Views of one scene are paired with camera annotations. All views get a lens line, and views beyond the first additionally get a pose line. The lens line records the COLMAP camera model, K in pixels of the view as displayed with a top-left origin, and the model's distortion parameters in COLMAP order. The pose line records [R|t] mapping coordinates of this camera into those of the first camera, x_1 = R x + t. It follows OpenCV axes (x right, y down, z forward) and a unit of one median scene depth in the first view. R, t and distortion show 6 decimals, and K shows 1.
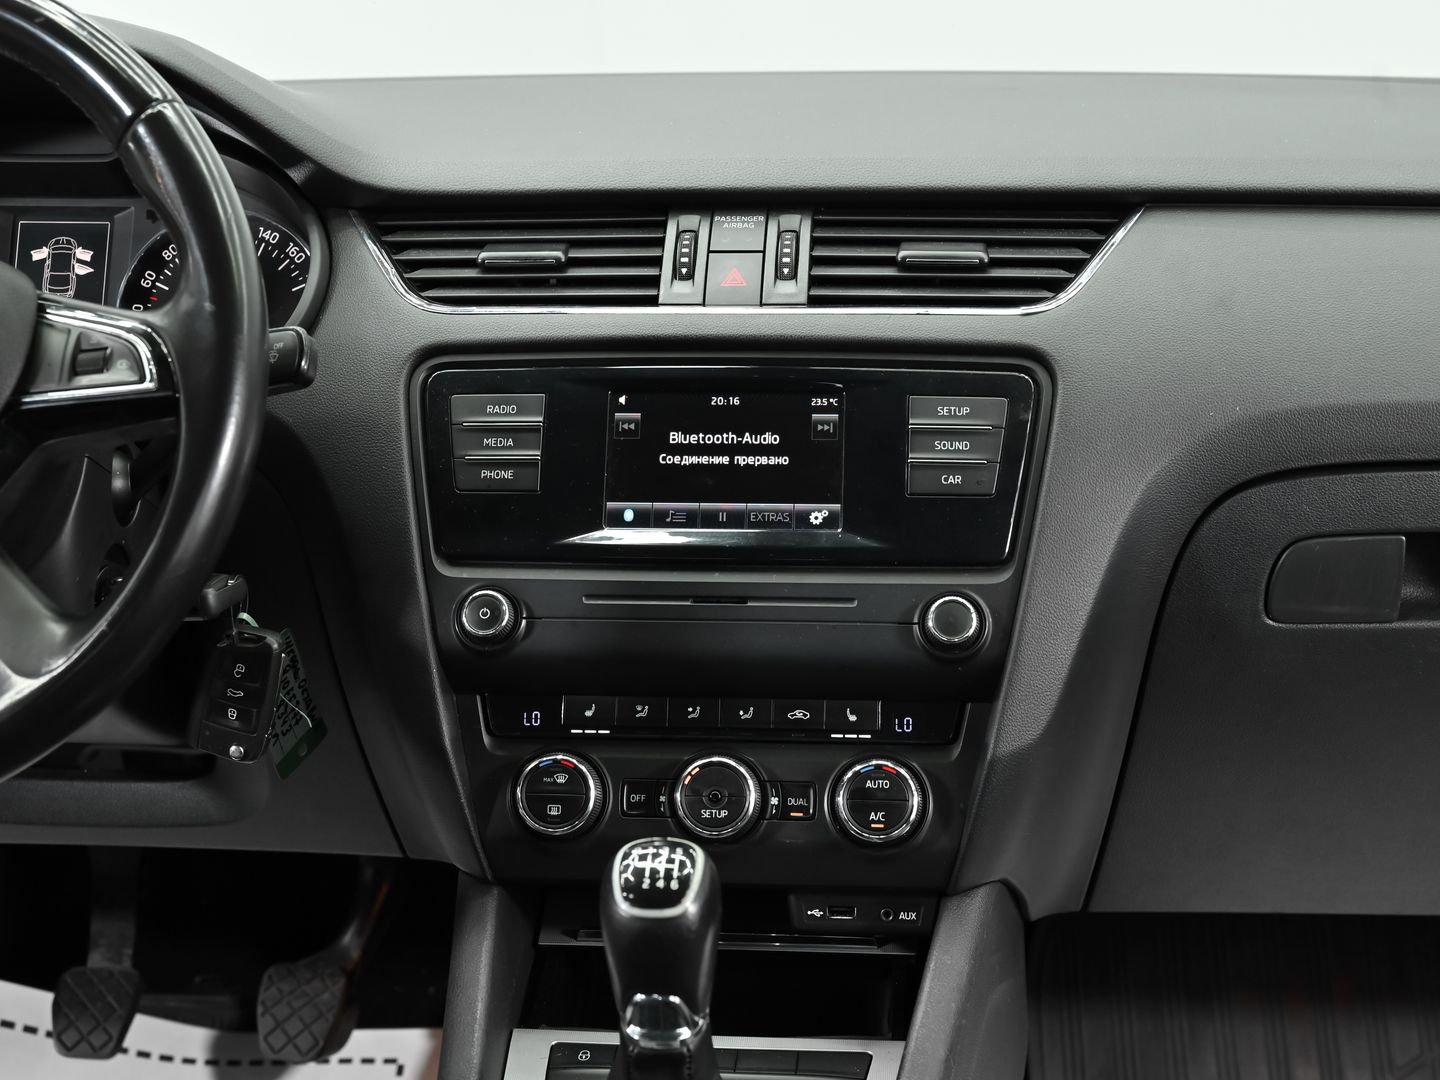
lens RADIAL K [[2223.4, 0, 720.7], [0, 2223.4, 536.8], [0, 0, 1]] dist [-0.016170, 0.000000]
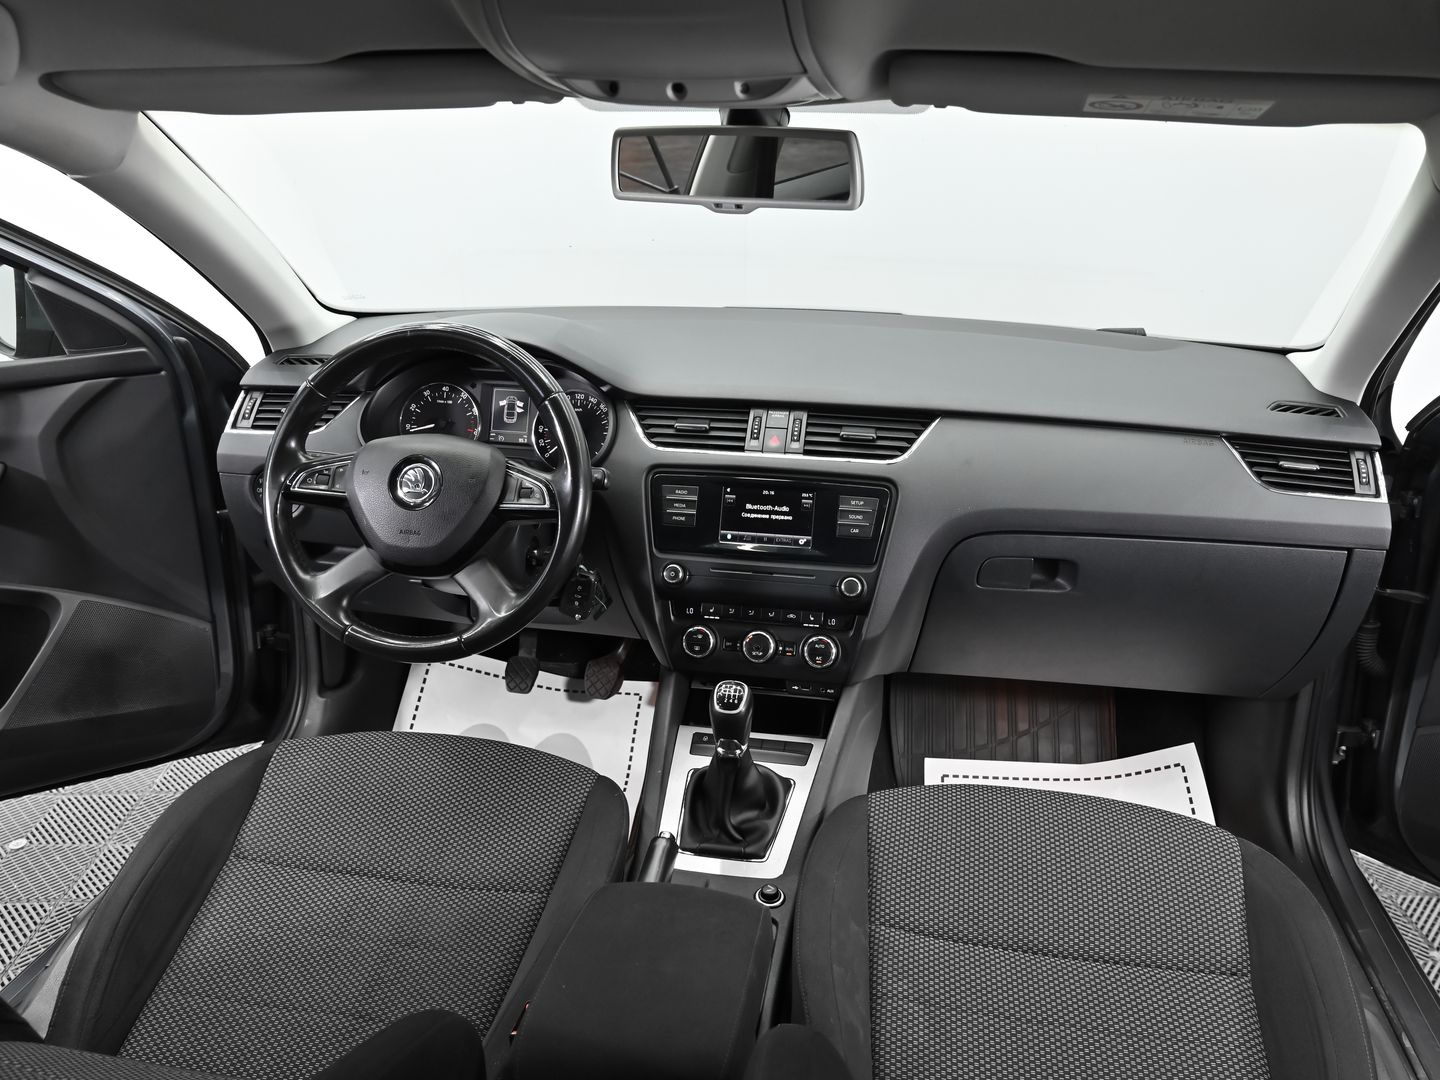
lens RADIAL K [[1031.3, 0, 738.1], [0, 1031.3, 518.6], [0, 0, 1]] dist [-0.011201, 0.001764]
pose [[0.997430, 0.043205, -0.057149, 0.036406], [-0.034390, 0.988521, 0.147119, -0.205704], [0.062849, -0.144776, 0.987466, -0.178082]]
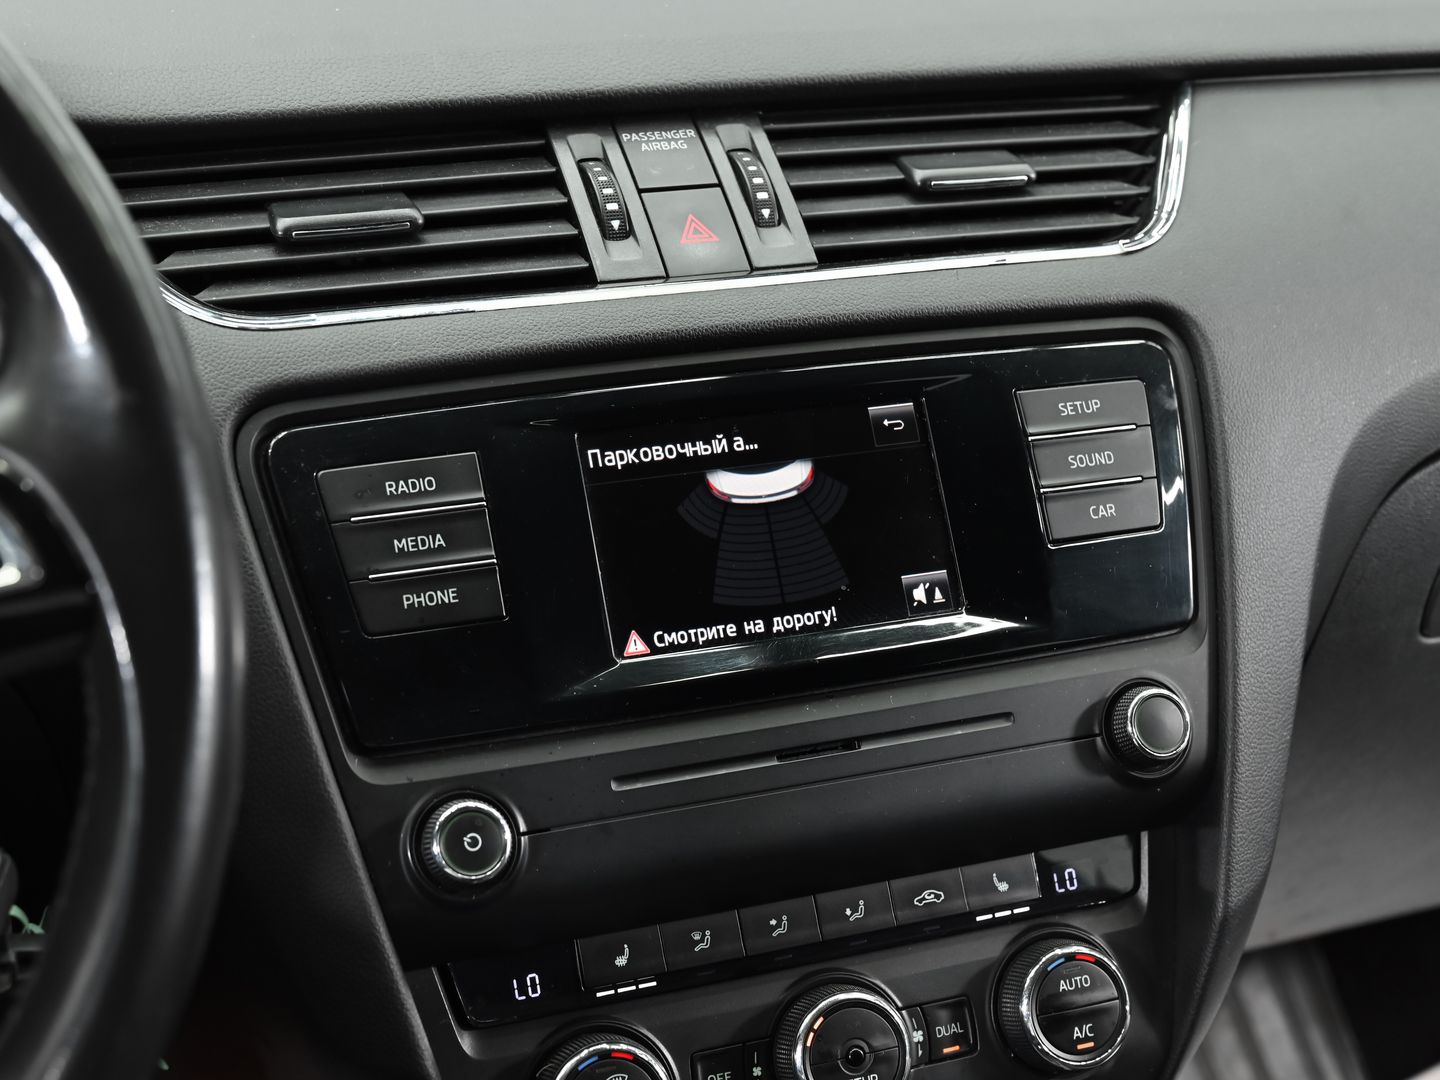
lens RADIAL K [[2210.3, 0, 718.3], [0, 2210.3, 550.8], [0, 0, 1]] dist [0.000403, 0.000000]
pose [[0.899733, -0.136386, 0.414584, -0.271716], [0.109393, 0.990069, 0.088299, -0.083572], [-0.422509, -0.034093, 0.905717, 0.436271]]
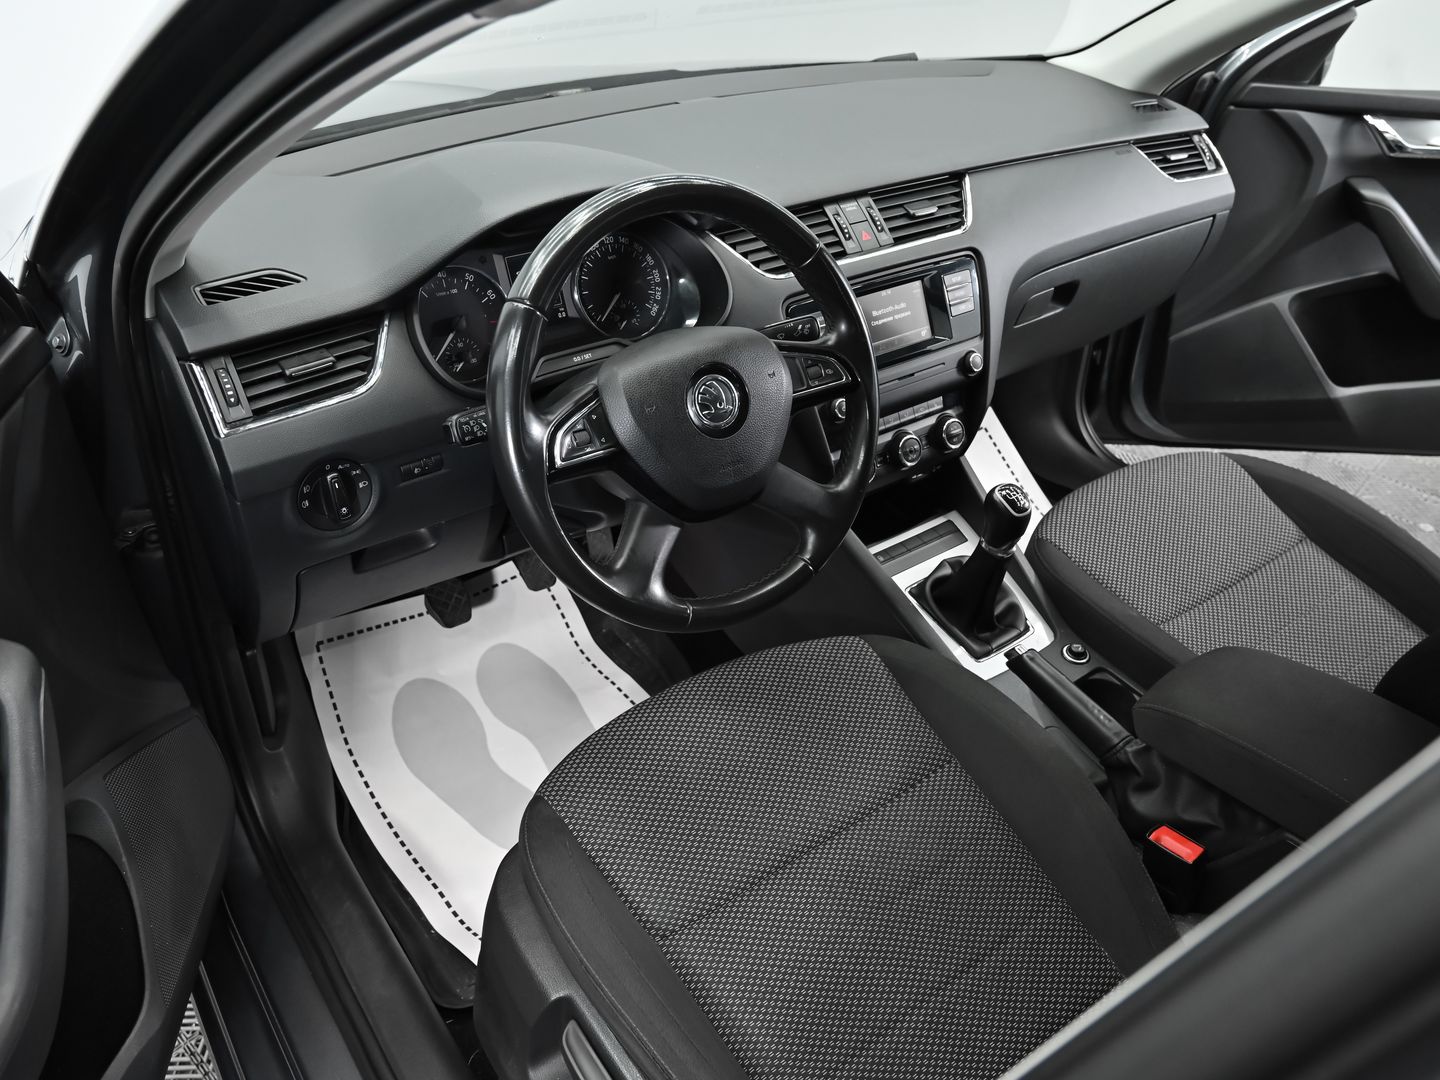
lens RADIAL K [[1031.3, 0, 715.0], [0, 1031.3, 534.2], [0, 0, 1]] dist [-0.011201, 0.001764]
pose [[0.750956, -0.356751, 0.555691, -0.849938], [0.111451, 0.897908, 0.425839, -0.322726], [-0.650879, -0.257855, 0.714050, 0.261928]]
